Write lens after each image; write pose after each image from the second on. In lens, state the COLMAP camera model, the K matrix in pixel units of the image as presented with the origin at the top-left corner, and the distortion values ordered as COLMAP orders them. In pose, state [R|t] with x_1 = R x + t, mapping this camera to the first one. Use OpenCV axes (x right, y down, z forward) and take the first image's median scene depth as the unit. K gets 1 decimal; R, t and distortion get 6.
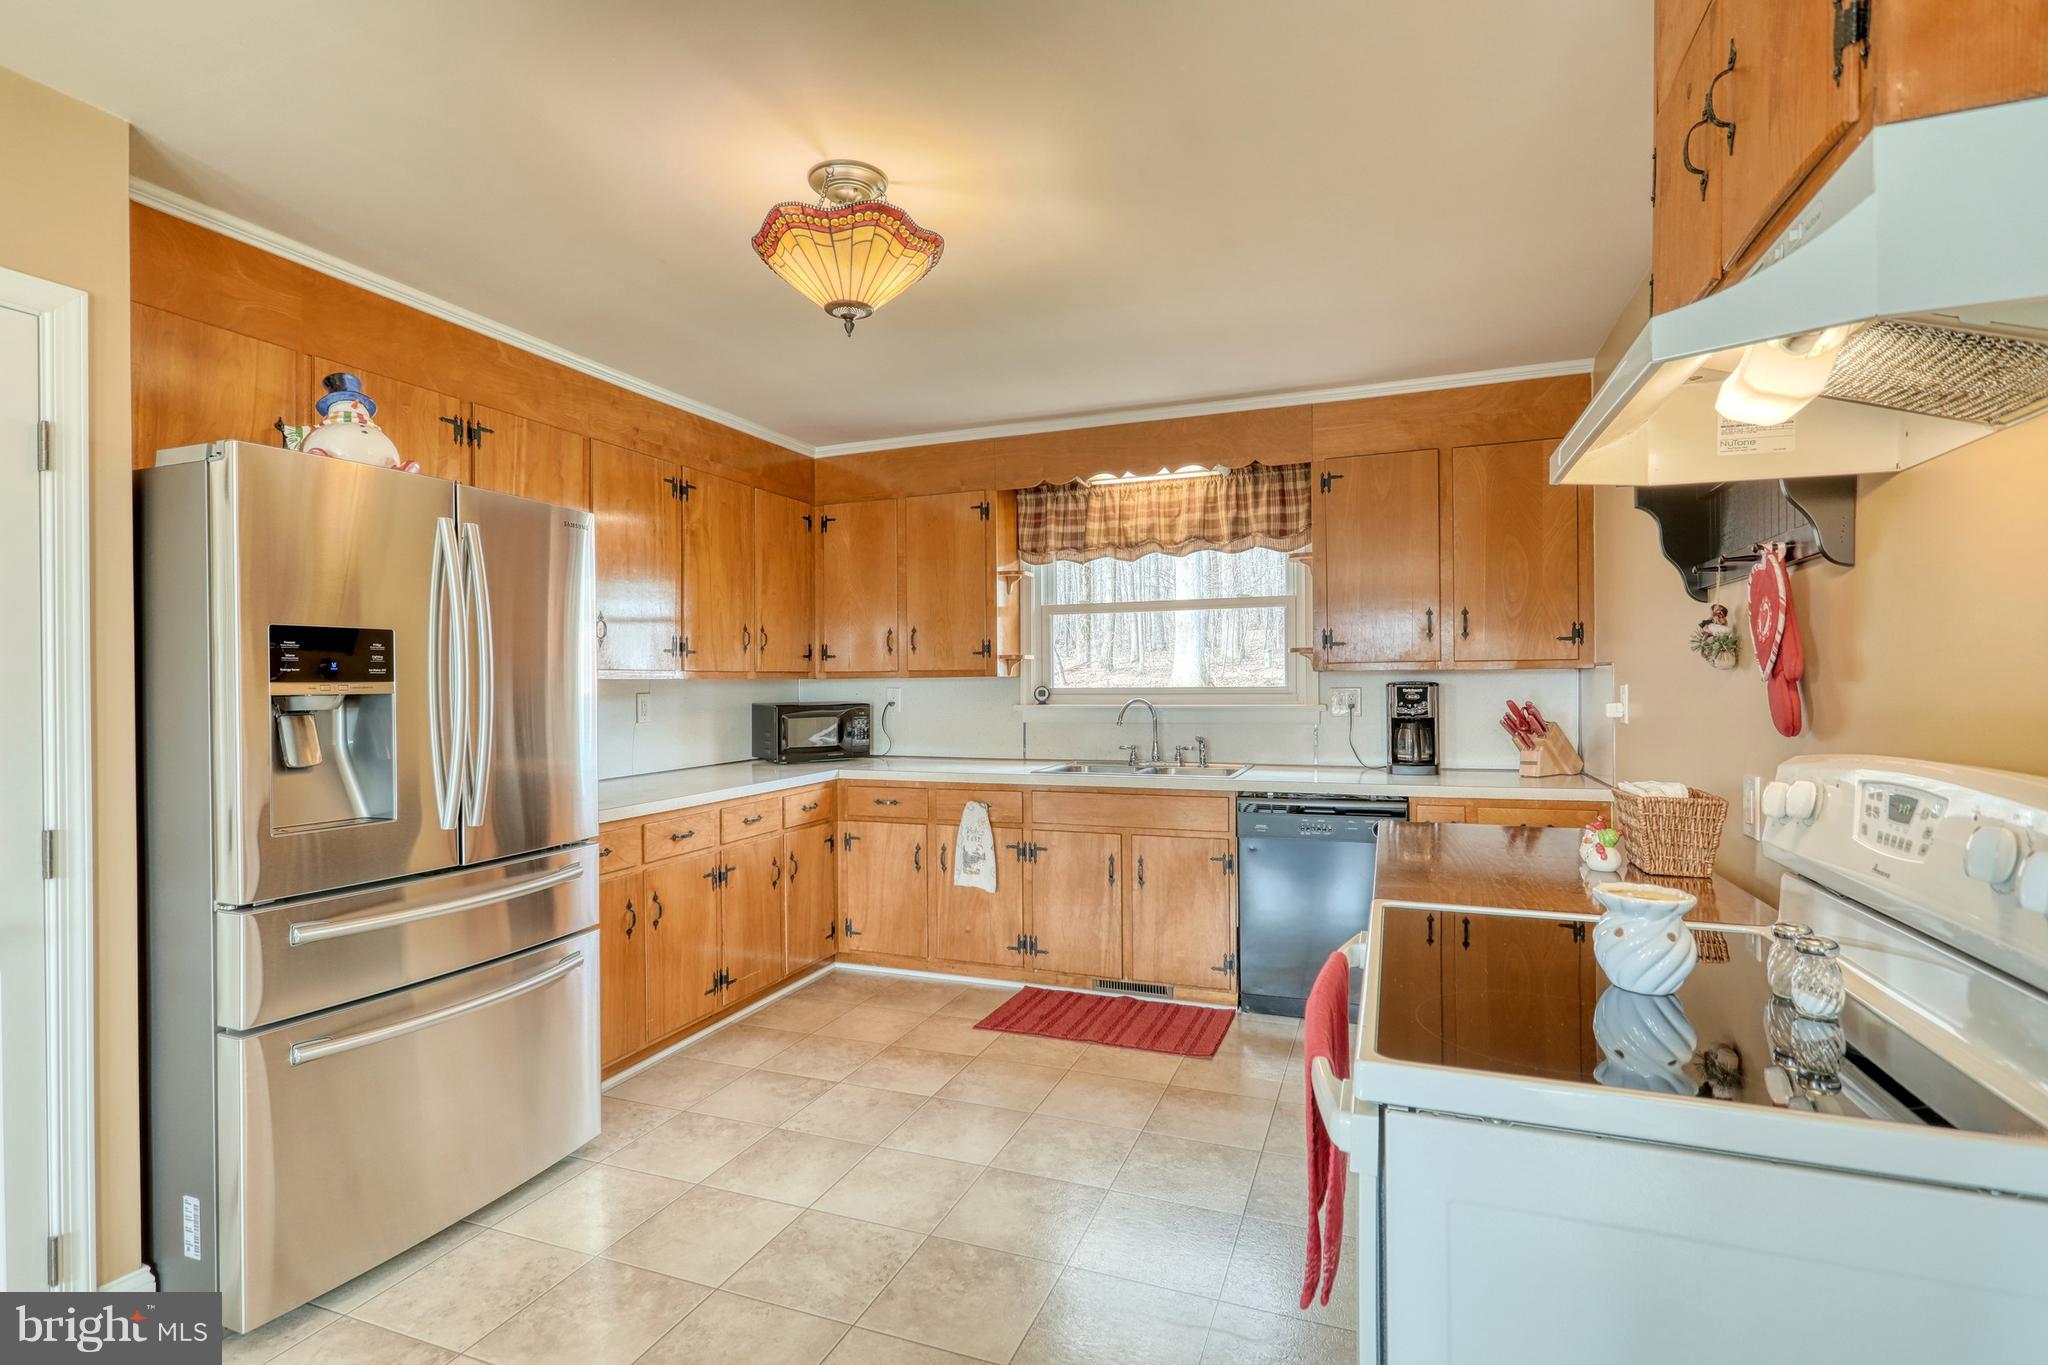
lens RADIAL K [[973.8, 0, 1029.7], [0, 973.8, 685.5], [0, 0, 1]] dist [-0.005523, 0.001208]
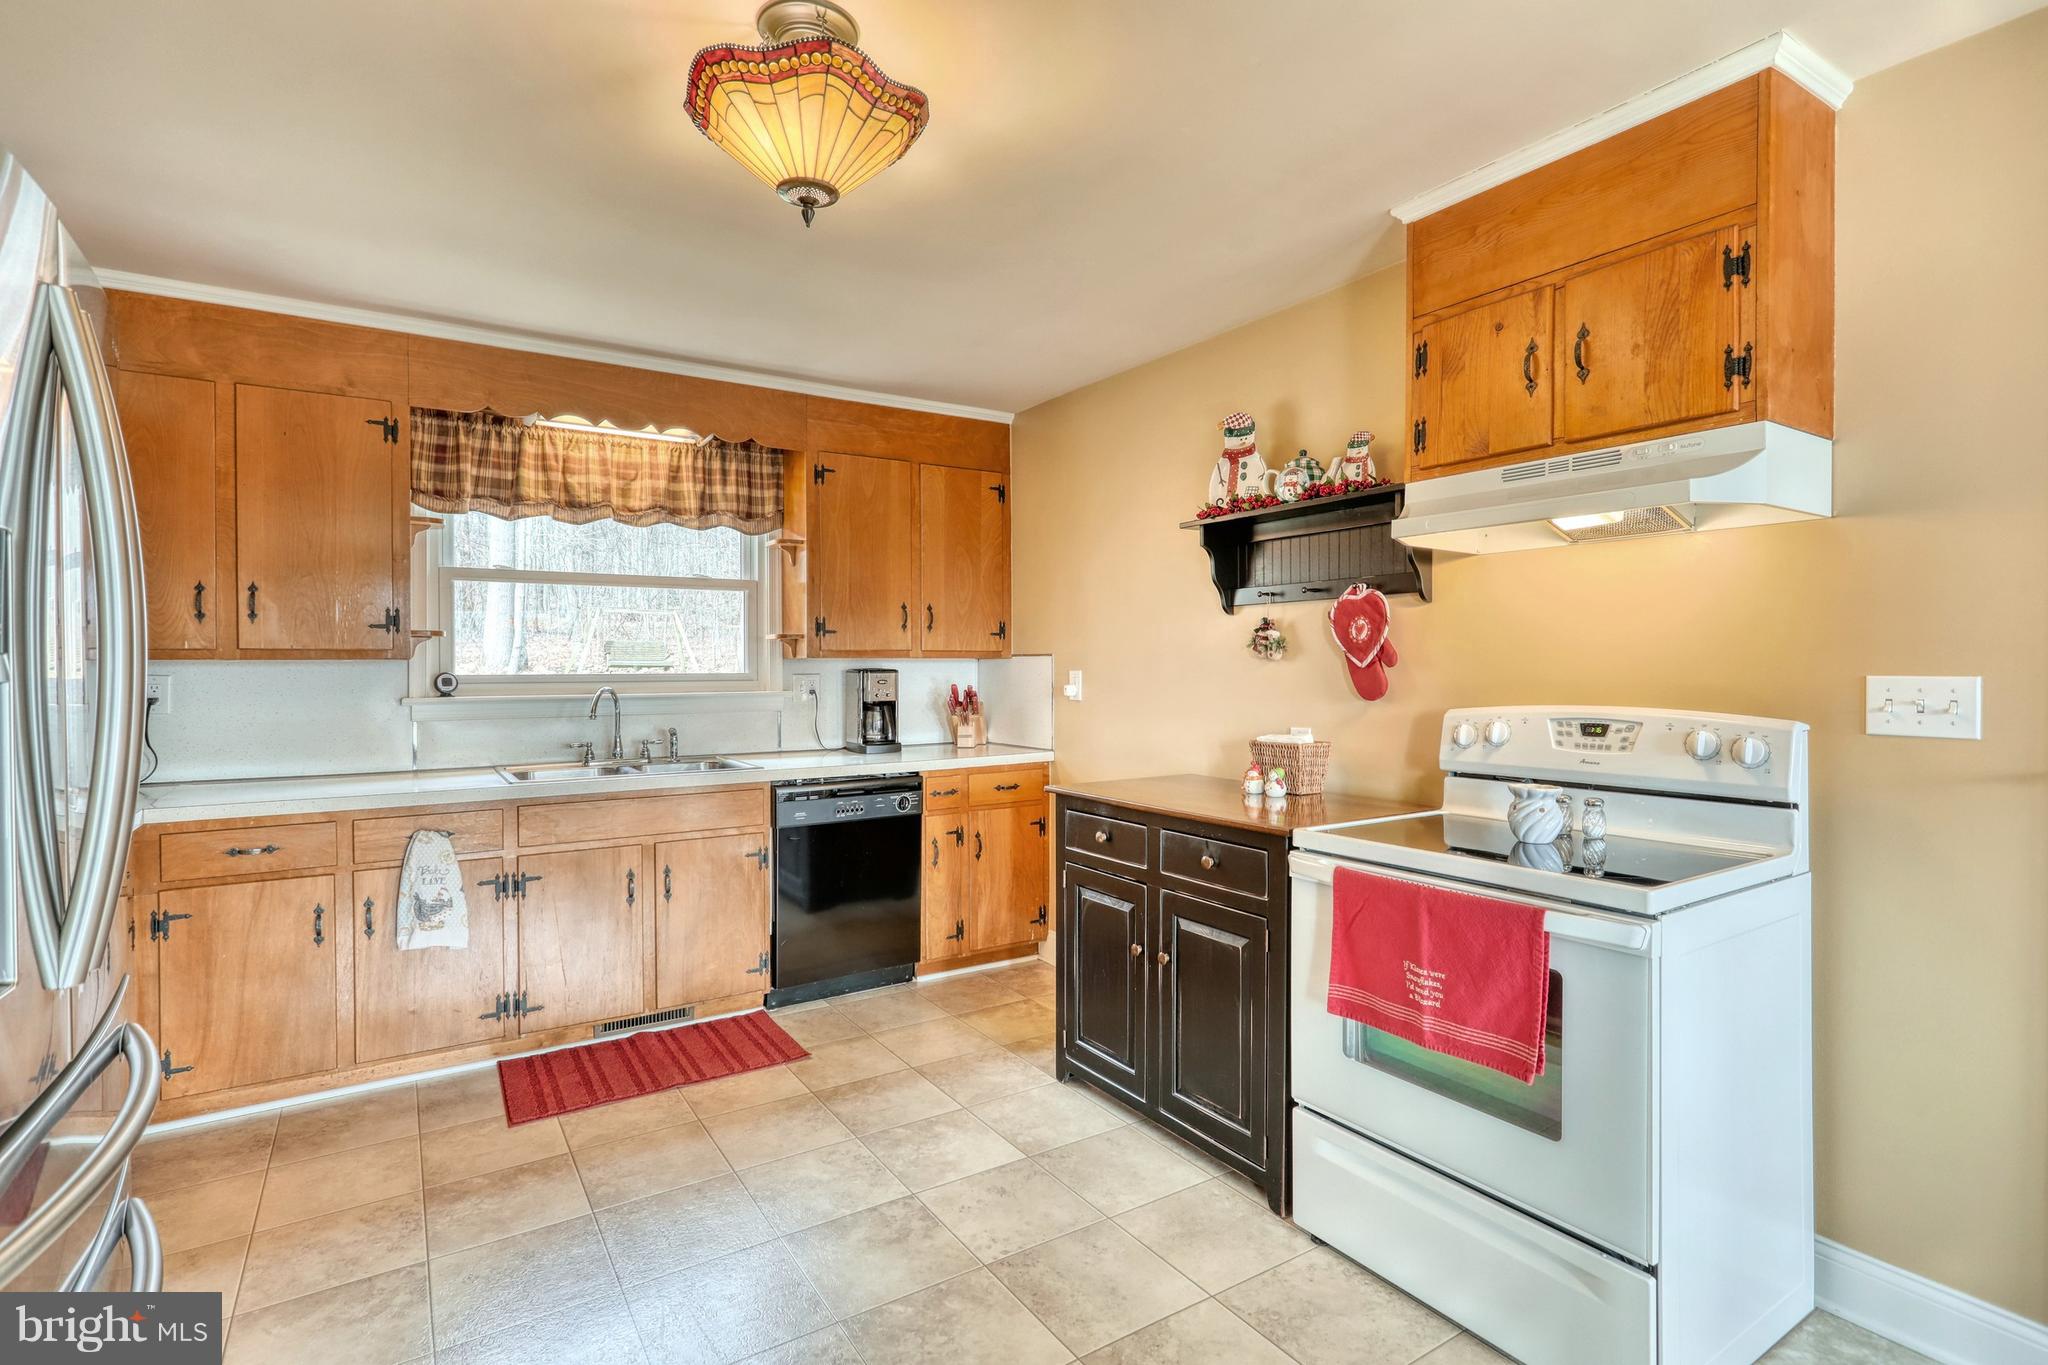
lens RADIAL K [[973.8, 0, 1036.2], [0, 973.8, 676.3], [0, 0, 1]] dist [-0.005523, 0.001208]
pose [[0.583155, -0.002751, 0.812356, -0.374673], [0.001148, 0.999996, 0.002563, 0.002219], [-0.812360, -0.000562, 0.583156, 0.202330]]
